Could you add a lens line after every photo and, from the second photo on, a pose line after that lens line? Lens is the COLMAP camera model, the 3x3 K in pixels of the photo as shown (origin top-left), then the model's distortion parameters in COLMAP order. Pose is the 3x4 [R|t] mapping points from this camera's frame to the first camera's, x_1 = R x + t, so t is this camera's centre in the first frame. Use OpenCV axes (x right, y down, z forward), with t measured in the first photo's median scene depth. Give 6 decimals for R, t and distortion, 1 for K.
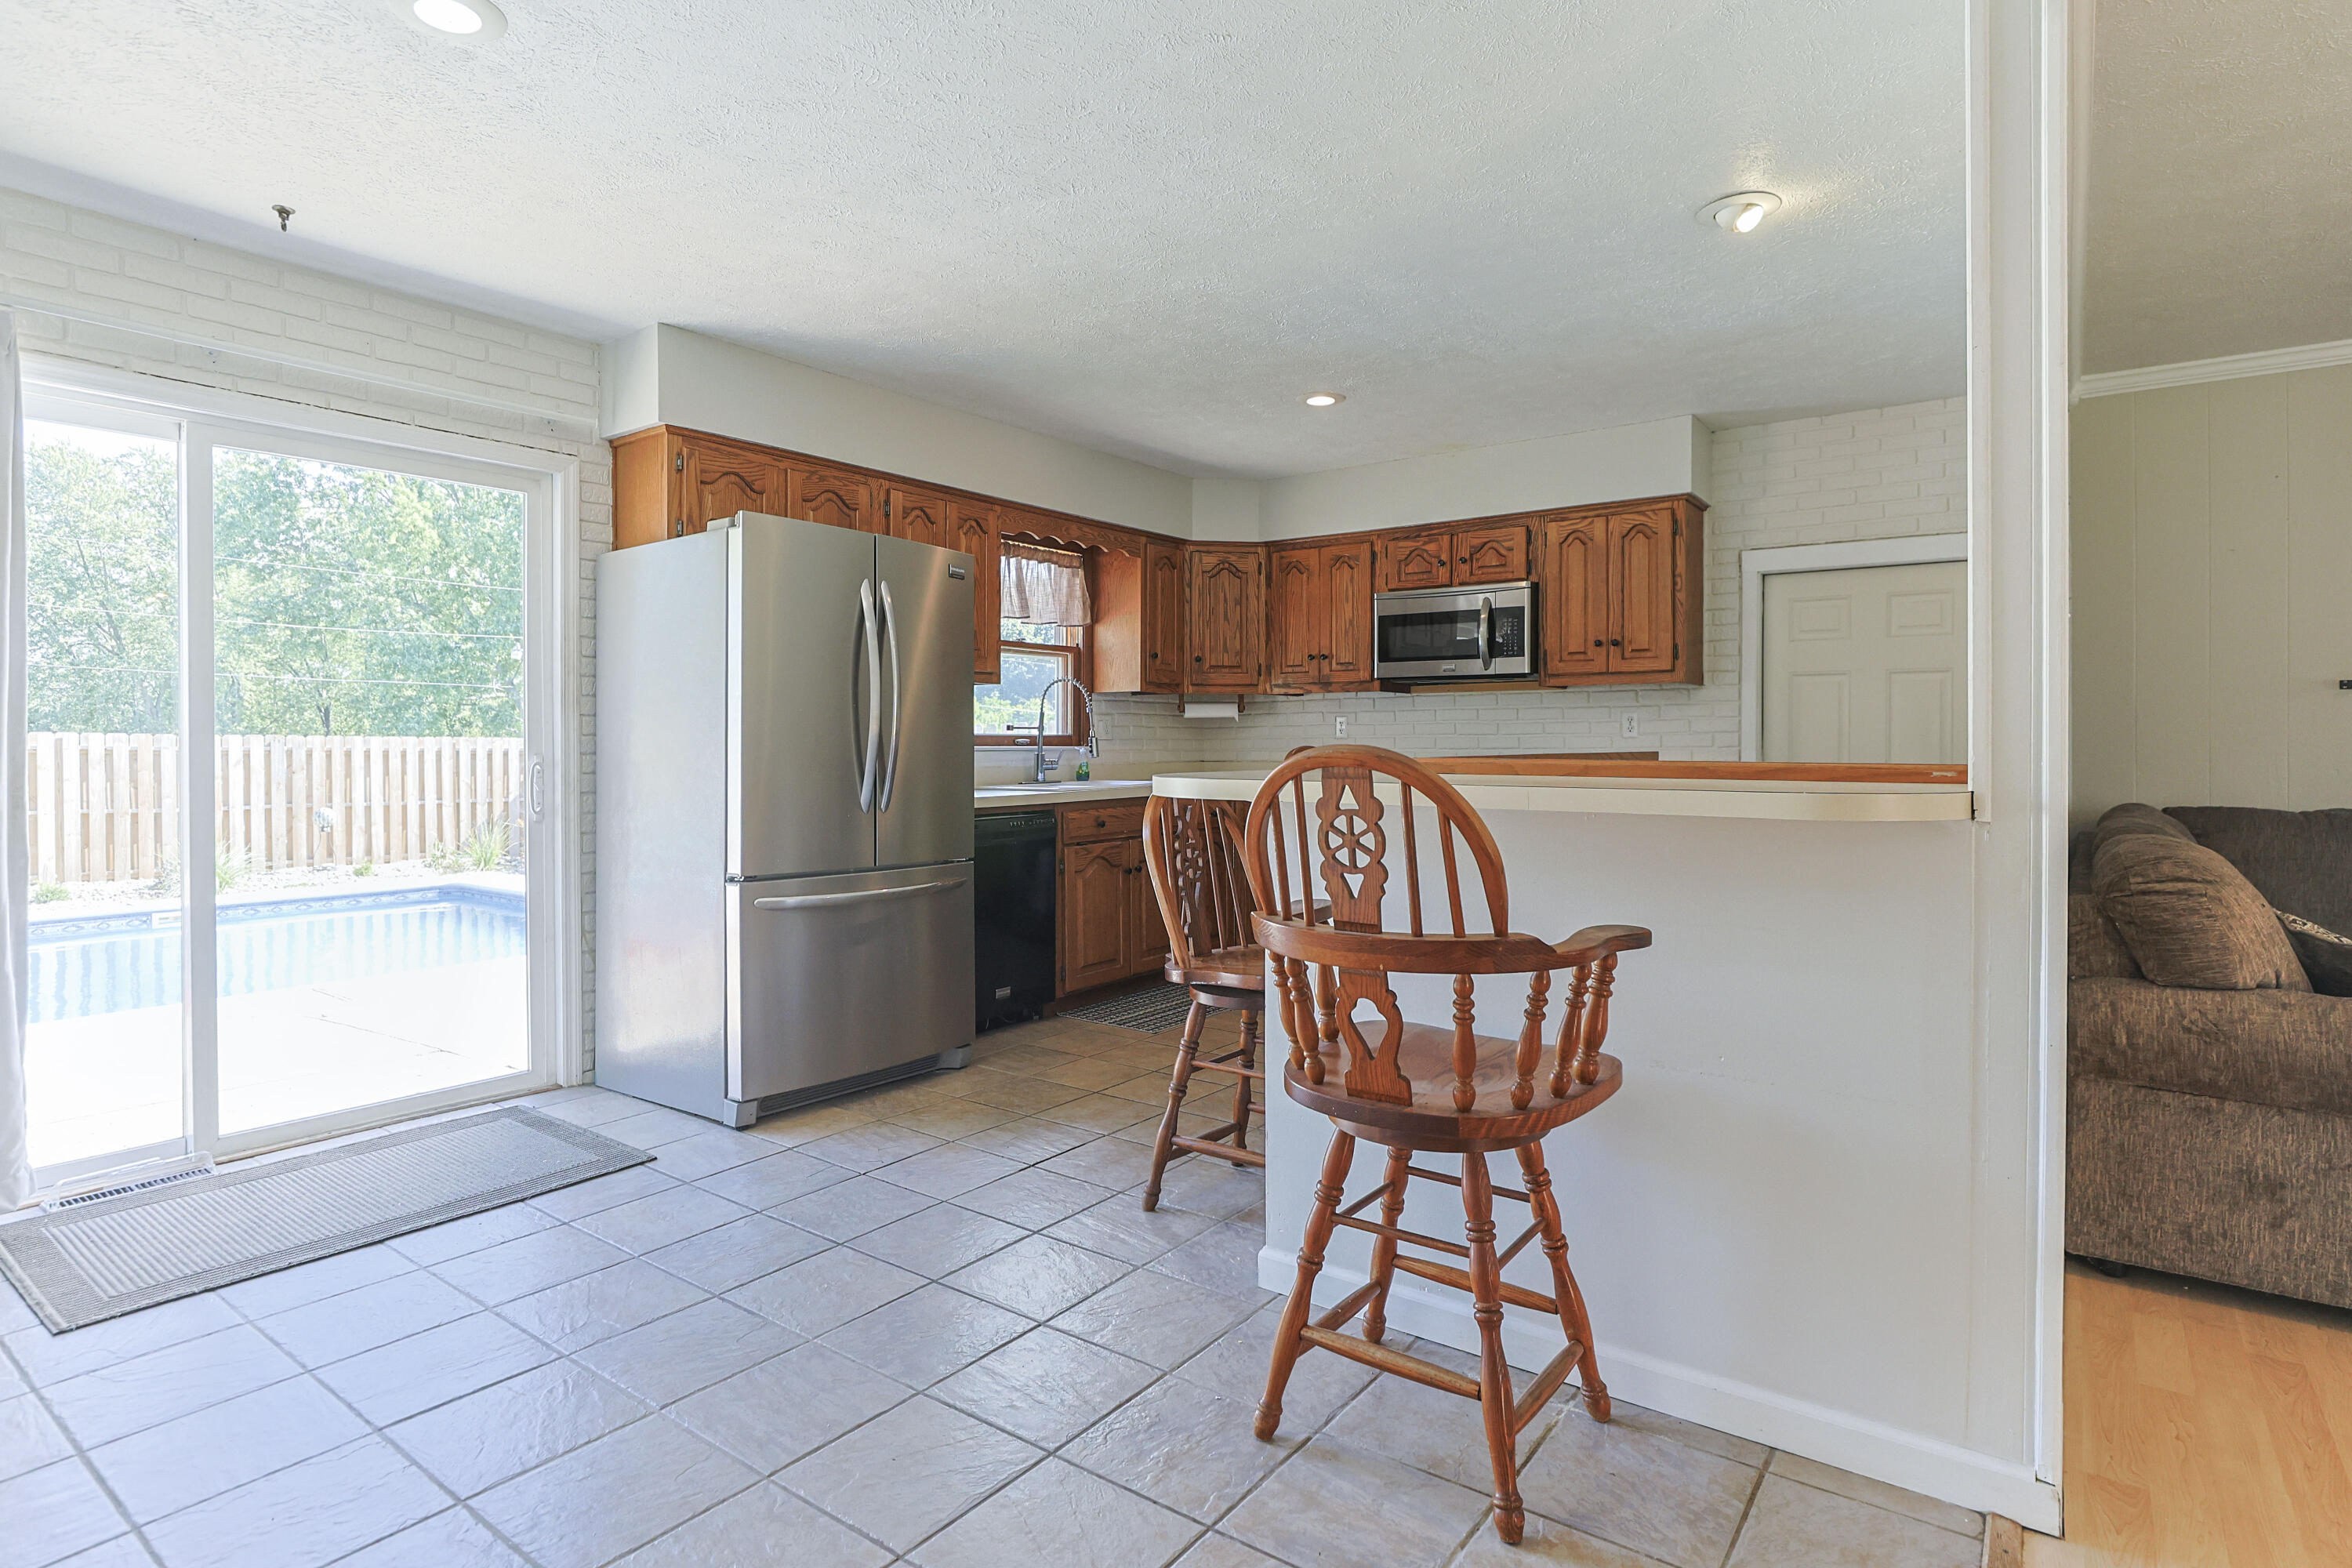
lens RADIAL K [[1205.1, 0, 1194.6], [0, 1205.1, 746.7], [0, 0, 1]] dist [-0.023317, 0.004194]
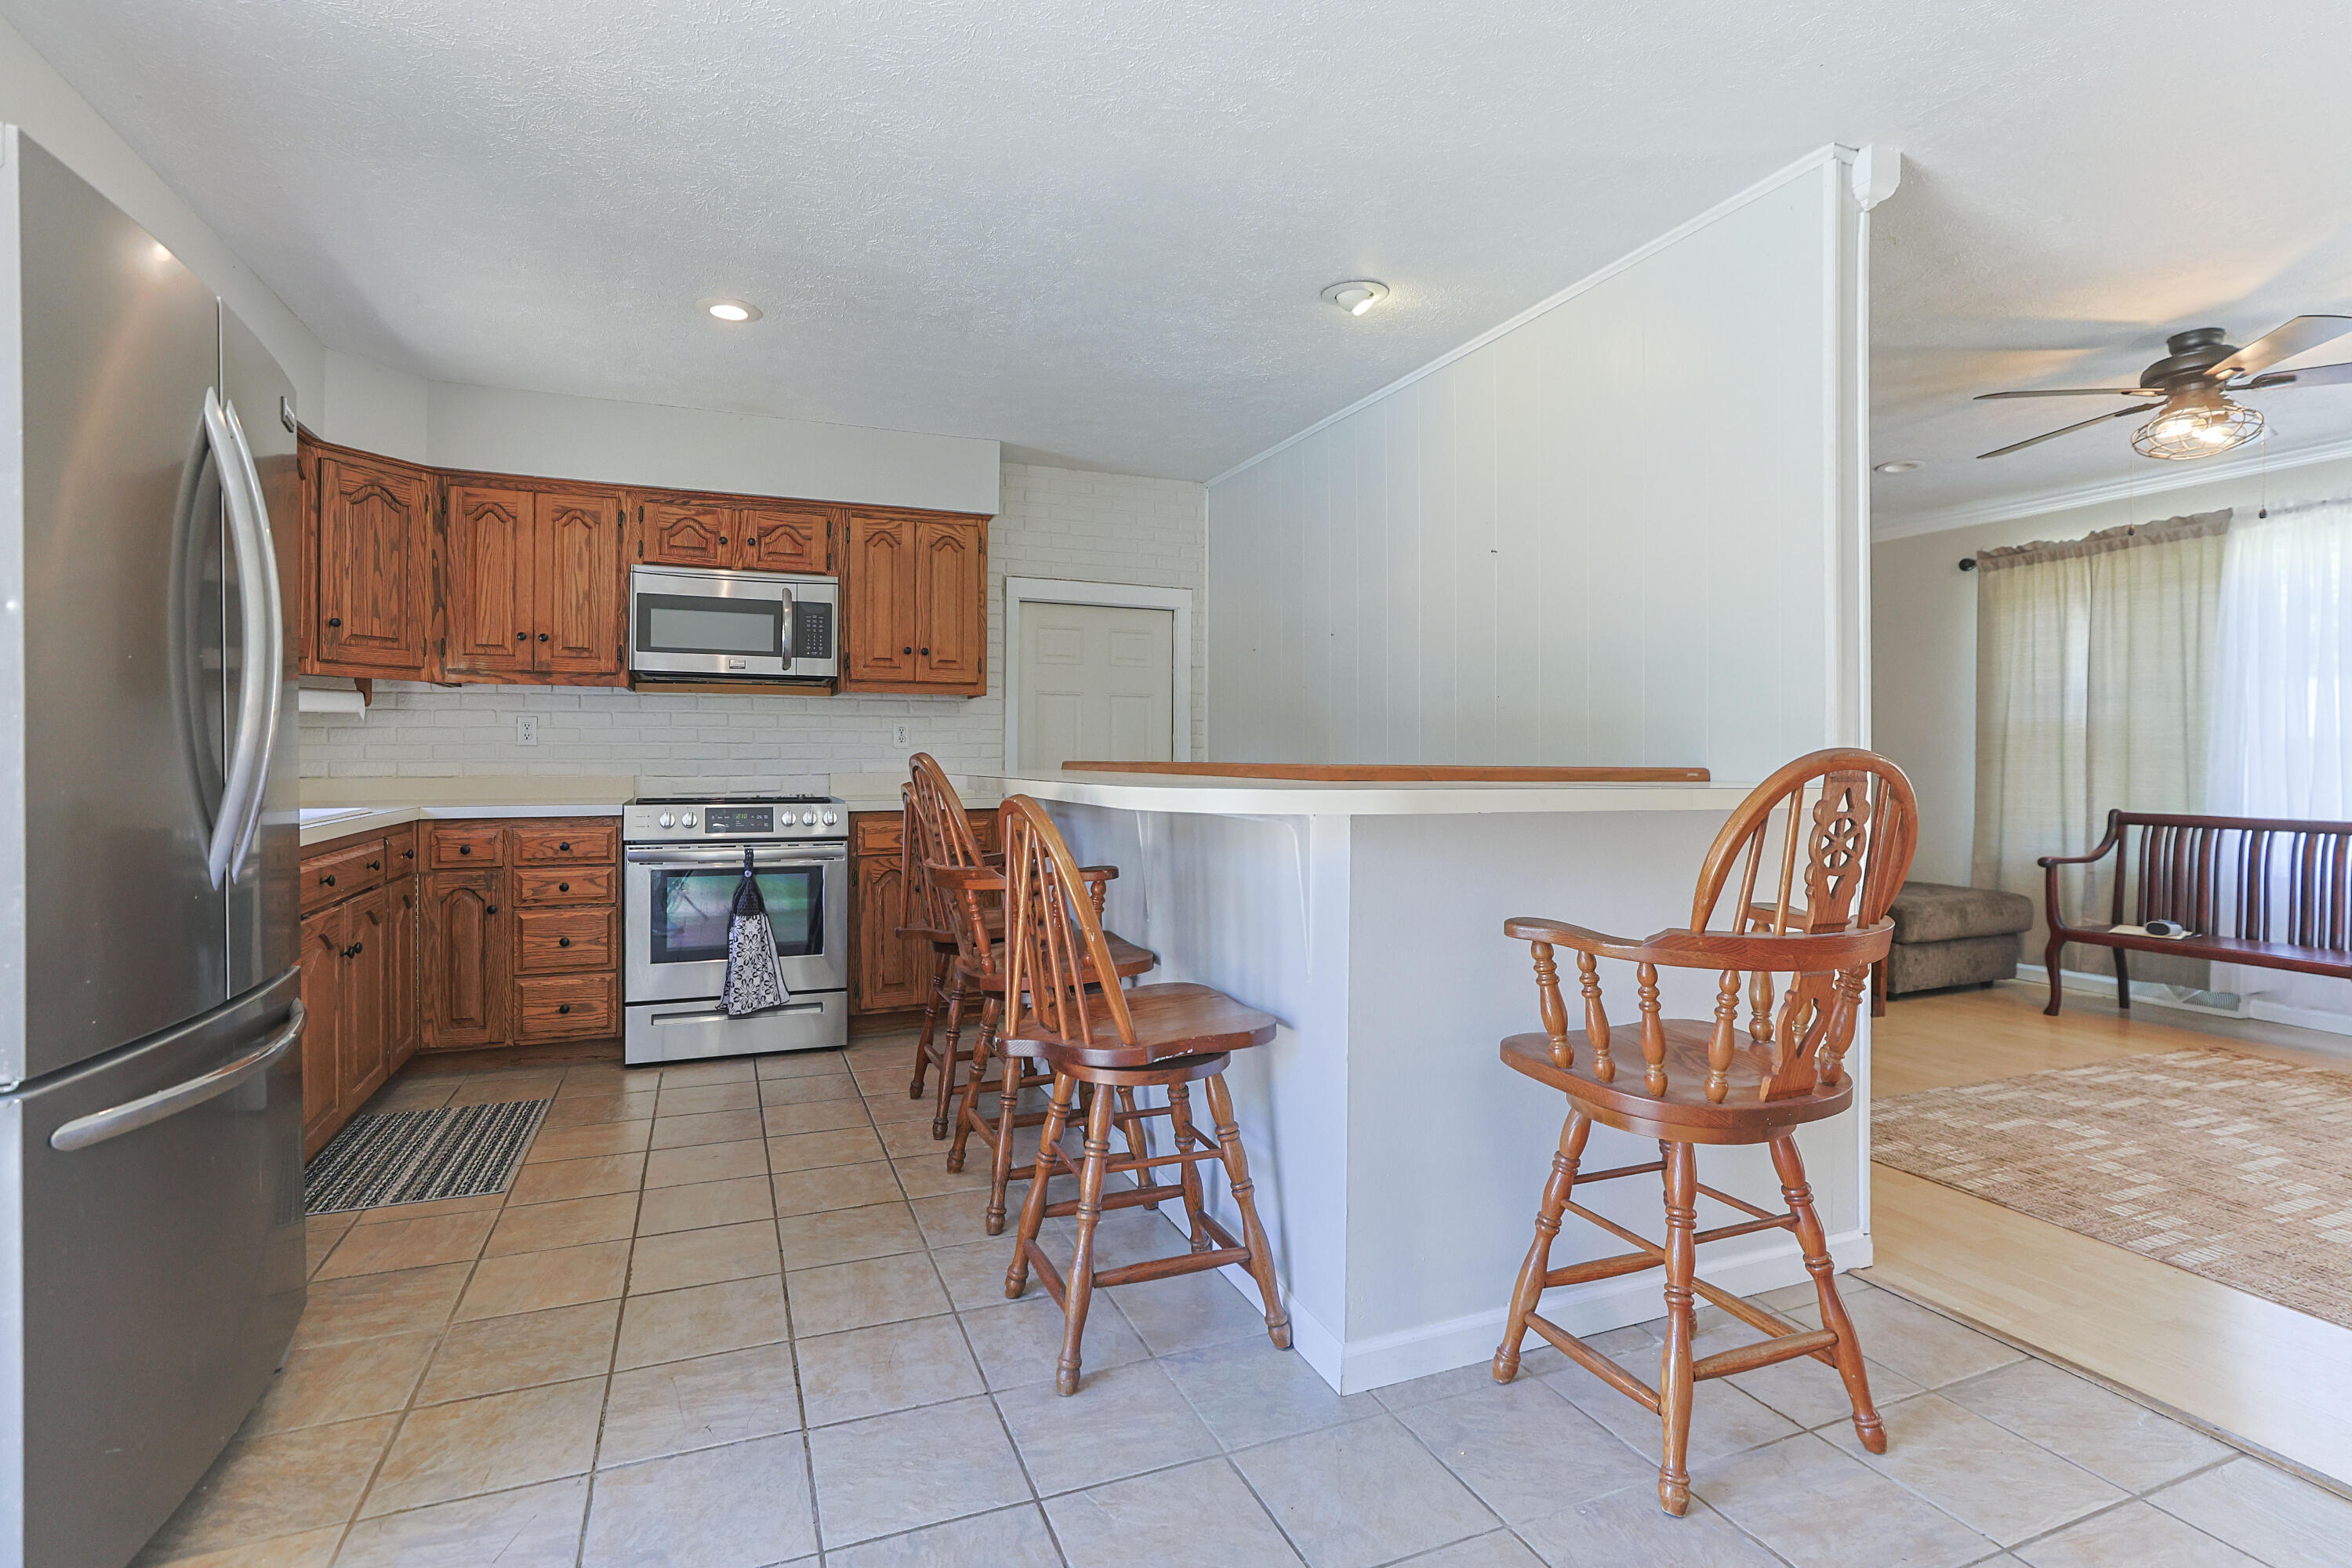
lens RADIAL K [[1131.6, 0, 1187.5], [0, 1131.6, 754.5], [0, 0, 1]] dist [-0.014985, 0.007580]
pose [[0.518520, 0.004686, 0.855053, -0.480680], [-0.000563, 0.999987, -0.005139, 0.003969], [-0.855065, 0.002183, 0.518516, 0.480152]]
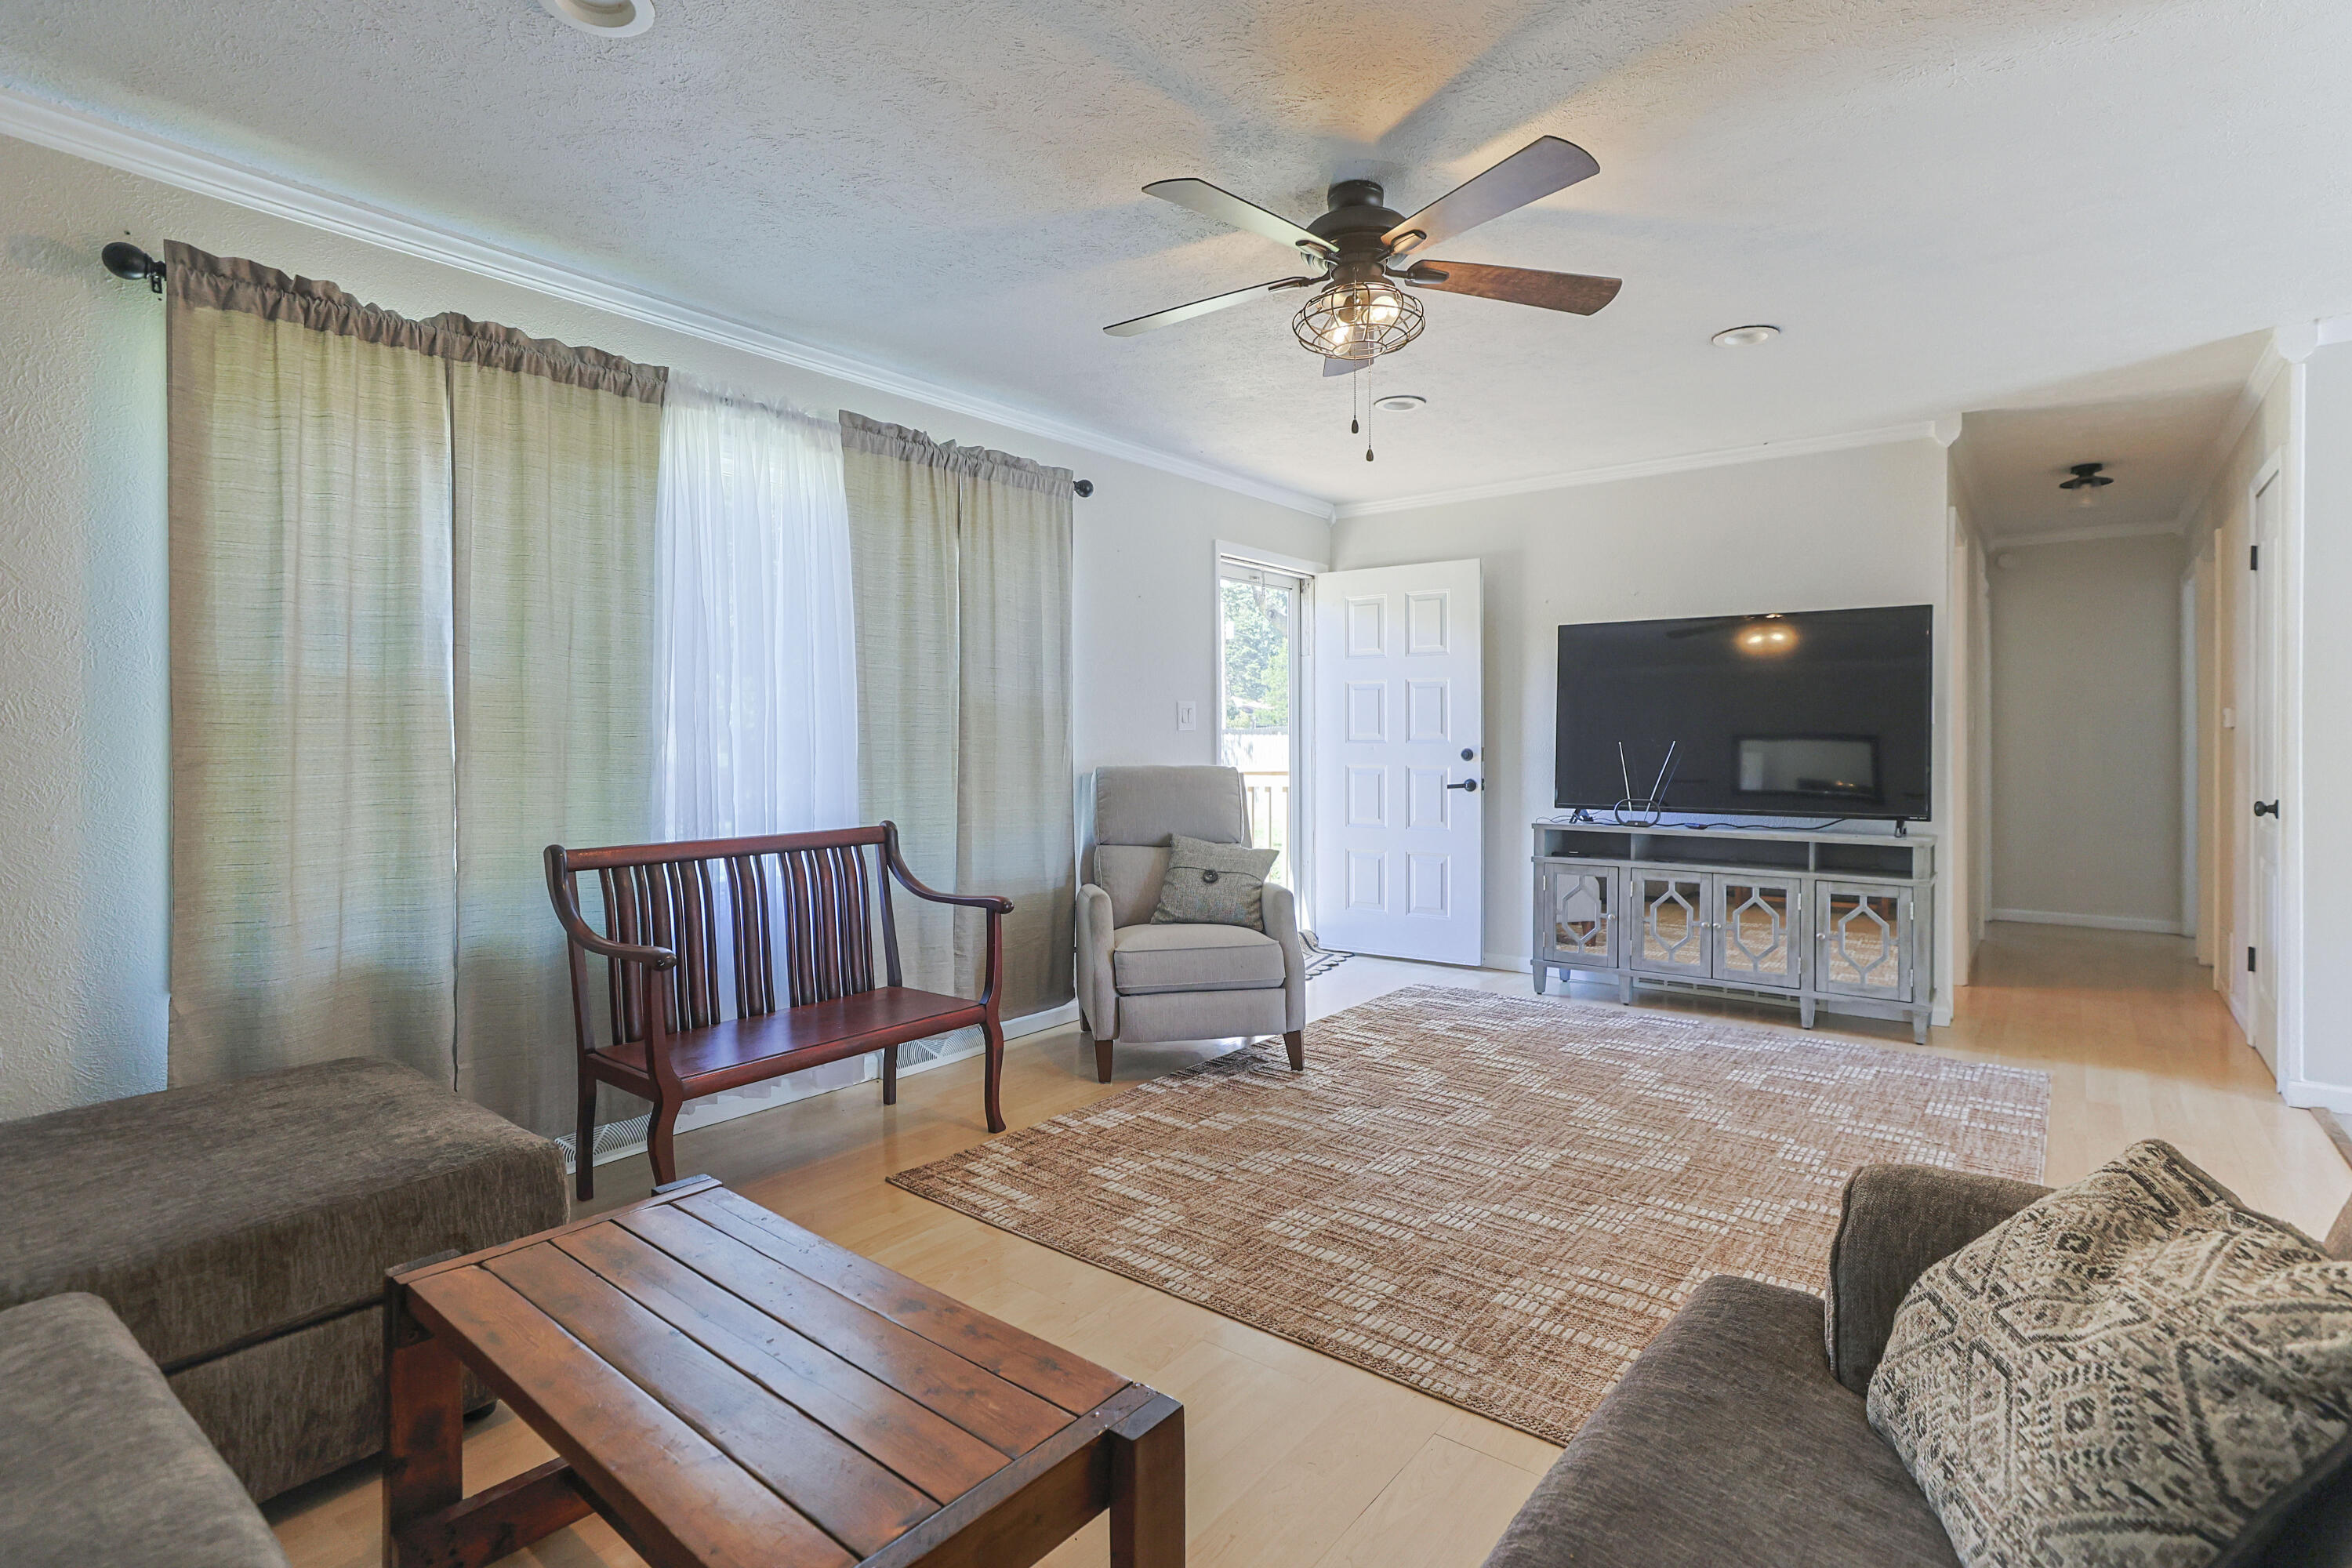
lens RADIAL K [[1131.6, 0, 1180.1], [0, 1131.6, 755.6], [0, 0, 1]] dist [-0.014985, 0.007580]
pose [[-0.999339, 0.001394, 0.036339, 0.935010], [0.002111, 0.999803, 0.019712, -0.013133], [-0.036304, 0.019776, -0.999145, 0.997416]]
